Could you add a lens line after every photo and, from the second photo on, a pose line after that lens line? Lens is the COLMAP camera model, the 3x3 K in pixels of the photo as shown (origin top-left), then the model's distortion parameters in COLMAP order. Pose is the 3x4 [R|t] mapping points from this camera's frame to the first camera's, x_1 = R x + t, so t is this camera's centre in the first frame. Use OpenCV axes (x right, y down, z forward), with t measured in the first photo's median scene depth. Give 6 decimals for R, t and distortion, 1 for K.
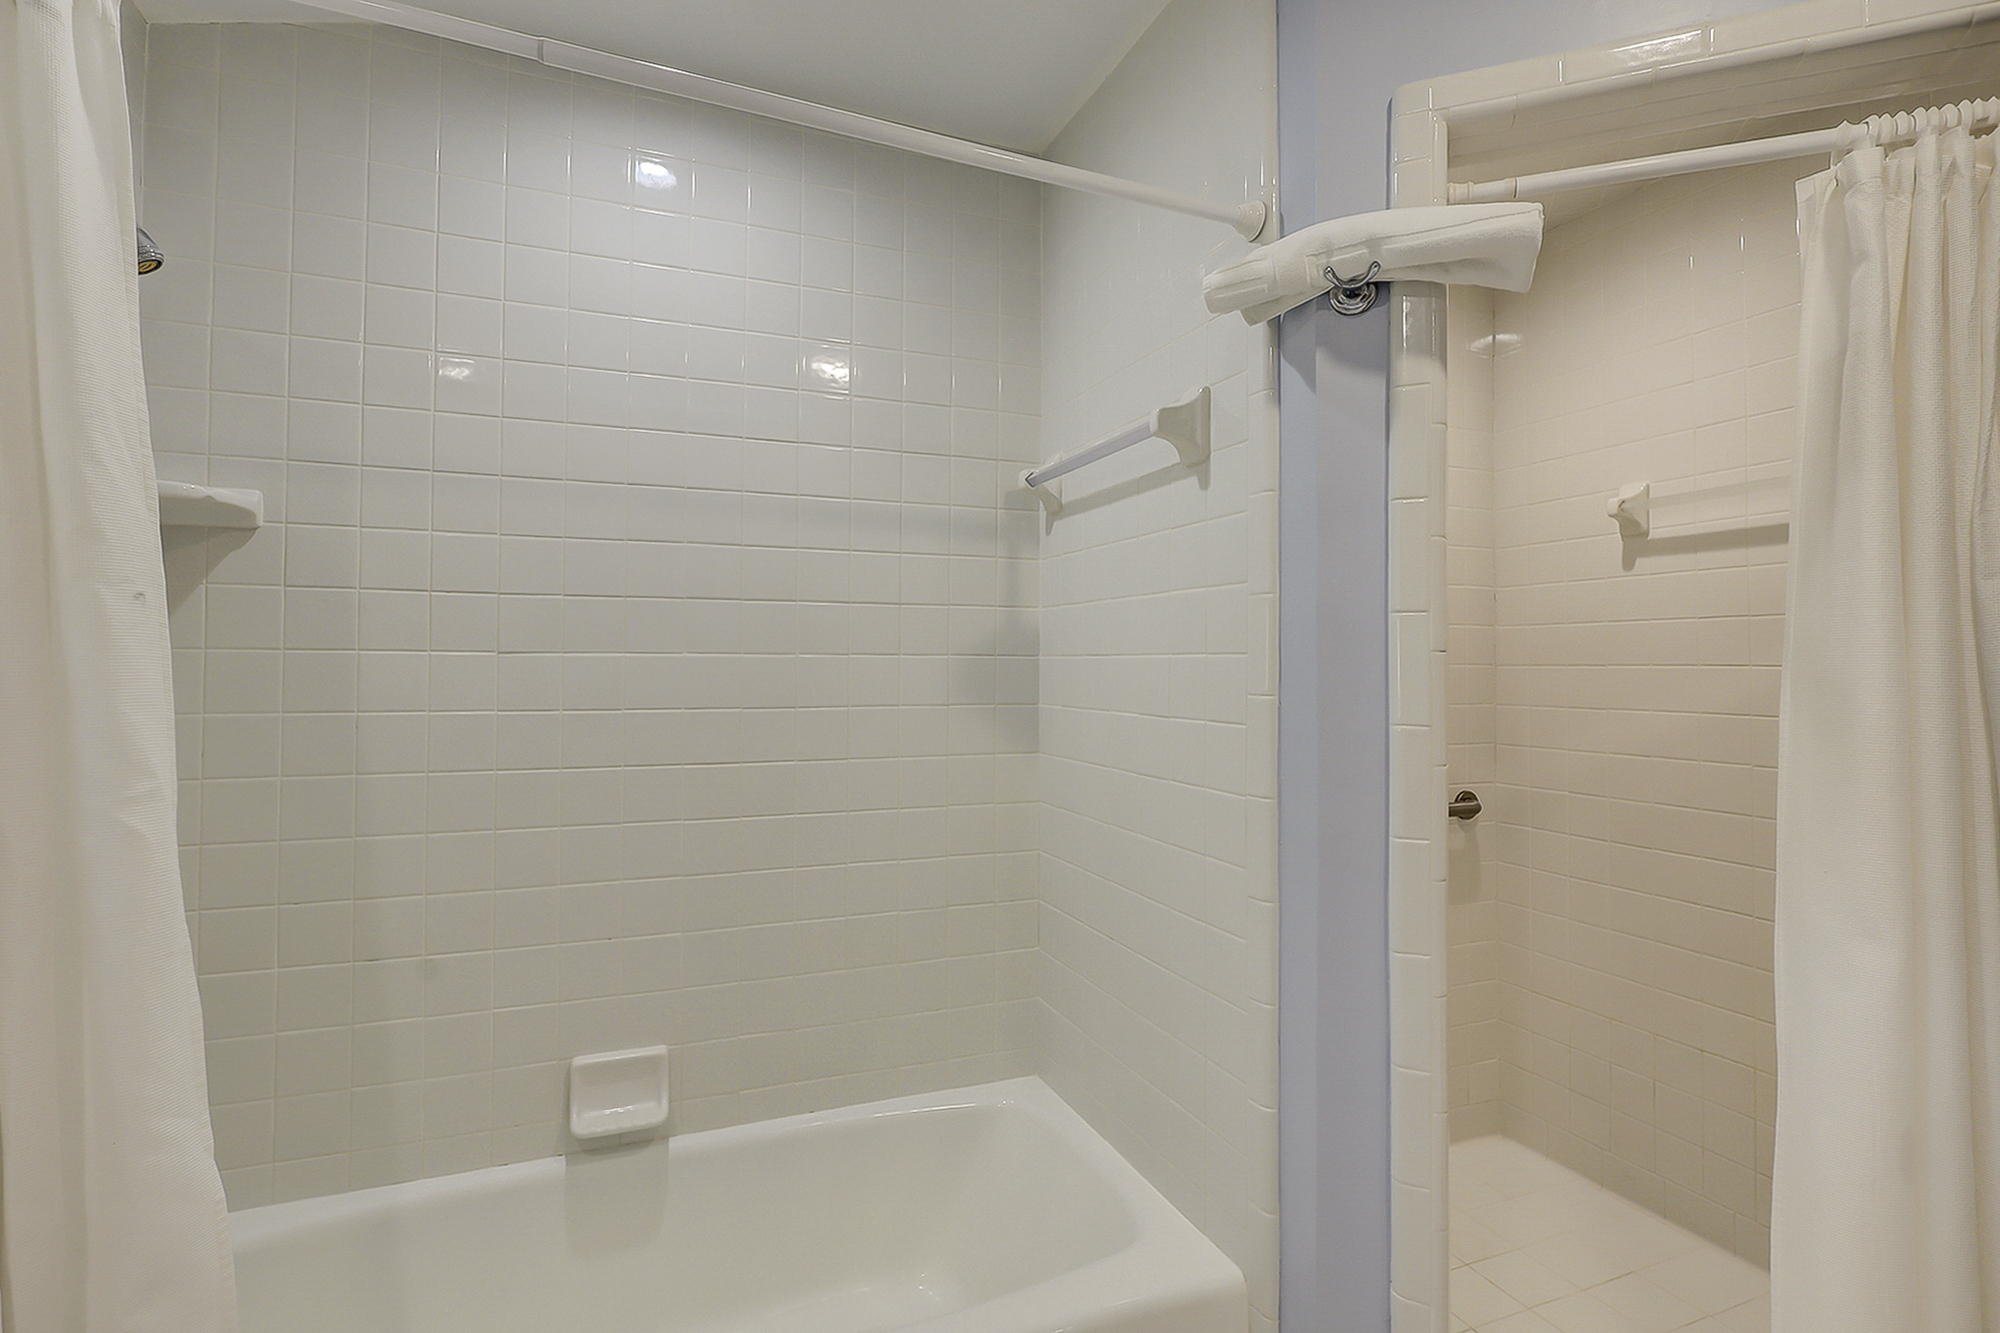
lens RADIAL K [[1008.0, 0, 1004.9], [0, 1008.0, 653.9], [0, 0, 1]] dist [-0.005600, -0.000628]
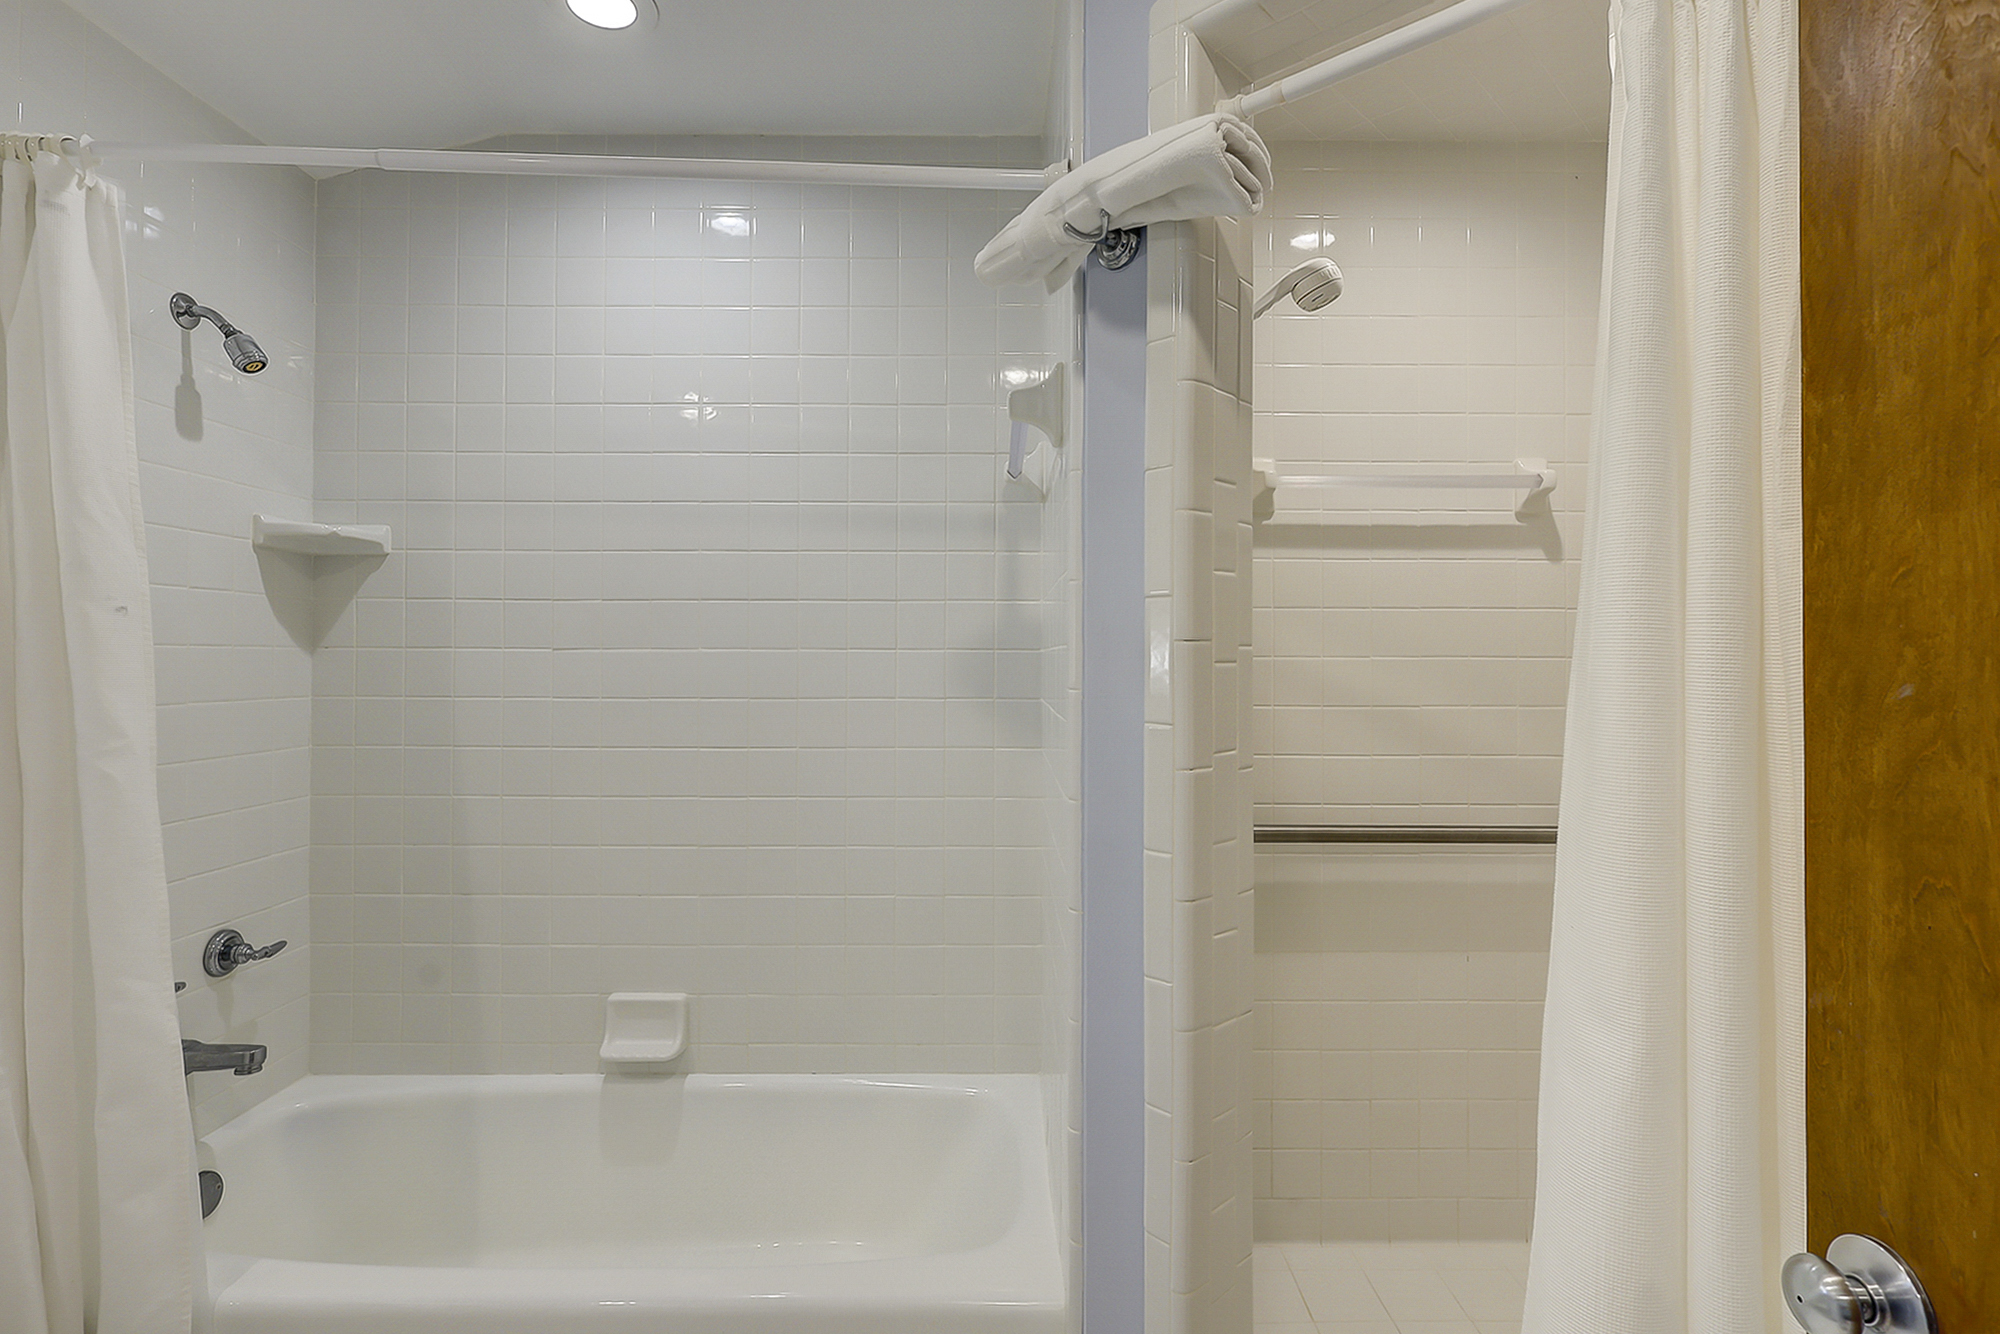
lens RADIAL K [[1001.4, 0, 1001.0], [0, 1001.4, 658.4], [0, 0, 1]] dist [-0.039323, 0.014121]
pose [[0.929762, -0.002999, -0.368149, 0.426701], [0.005564, 0.999967, 0.005905, 0.005415], [0.368120, -0.007539, 0.929748, 0.093506]]
